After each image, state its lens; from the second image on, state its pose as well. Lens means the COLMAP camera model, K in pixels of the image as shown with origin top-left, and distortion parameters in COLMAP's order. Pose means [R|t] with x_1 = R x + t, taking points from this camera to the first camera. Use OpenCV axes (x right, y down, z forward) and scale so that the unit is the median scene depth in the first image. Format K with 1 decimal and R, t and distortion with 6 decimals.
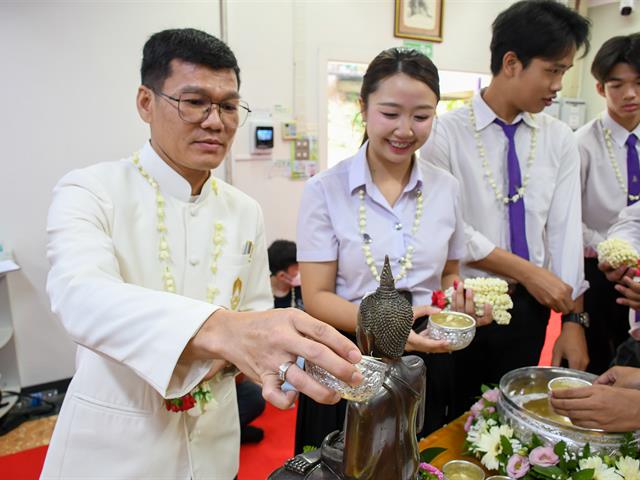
lens RADIAL K [[541.3, 0, 320.0], [0, 541.3, 240.0], [0, 0, 1]] dist [-0.018973, -0.003799]
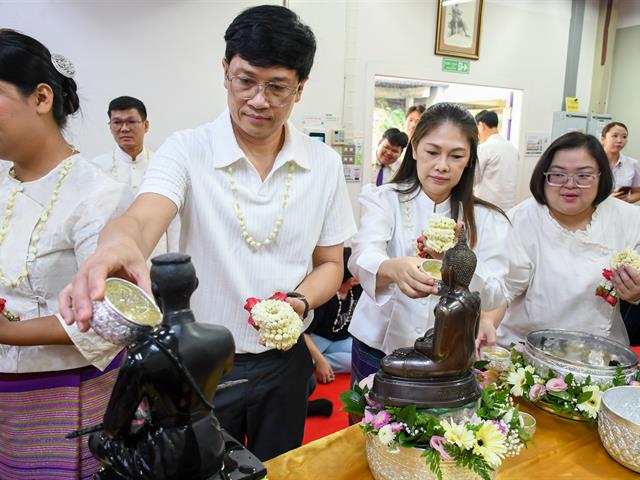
lens RADIAL K [[544.7, 0, 320.0], [0, 544.7, 240.0], [0, 0, 1]] dist [-0.024543, -0.000988]
pose [[0.998590, 0.035290, -0.039660, -0.044666], [-0.035603, 0.999340, -0.007199, 0.019278], [0.039380, 0.008601, 0.999187, -0.124635]]
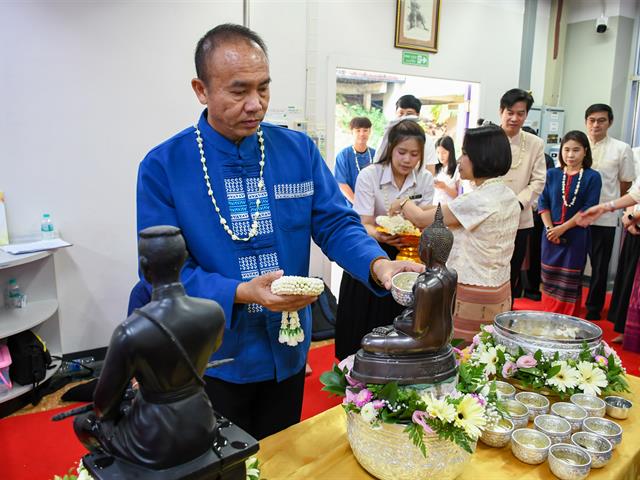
lens RADIAL K [[544.7, 0, 320.0], [0, 544.7, 240.0], [0, 0, 1]] dist [-0.024543, -0.000988]
pose [[0.999319, 0.014844, 0.033778, -0.055089], [-0.014751, 0.999887, -0.002981, 0.028639], [-0.033818, 0.002481, 0.999425, -0.124476]]
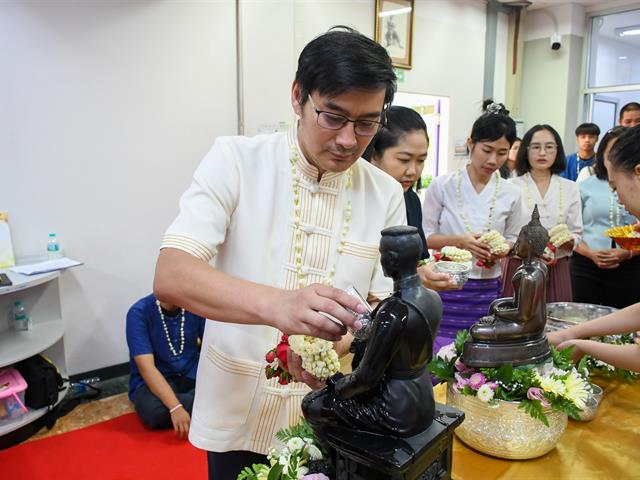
lens RADIAL K [[541.3, 0, 320.0], [0, 541.3, 240.0], [0, 0, 1]] dist [-0.018973, -0.003799]
pose [[0.990809, -0.020617, 0.133687, -0.162654], [0.024474, 0.999328, -0.027276, 0.034796], [-0.133034, 0.030297, 0.990648, -0.145050]]
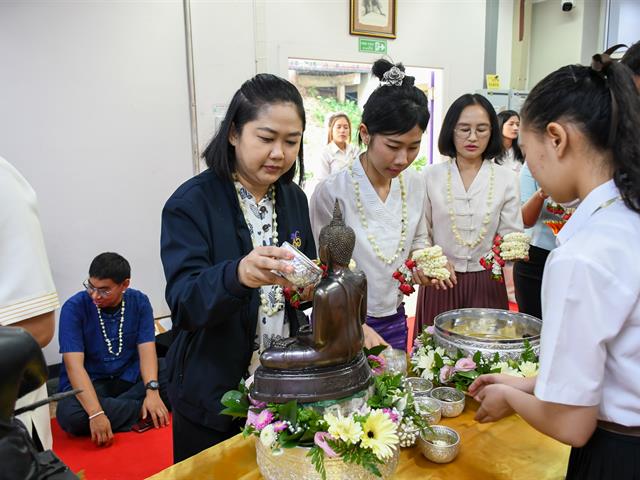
lens RADIAL K [[560.3, 0, 320.0], [0, 560.3, 240.0], [0, 0, 1]] dist [-0.002272, 0.001607]
pose [[0.997411, -0.030577, 0.065080, -0.005353], [0.030604, 0.999531, 0.000593, 0.026414], [-0.065067, 0.001400, 0.997880, -0.102992]]
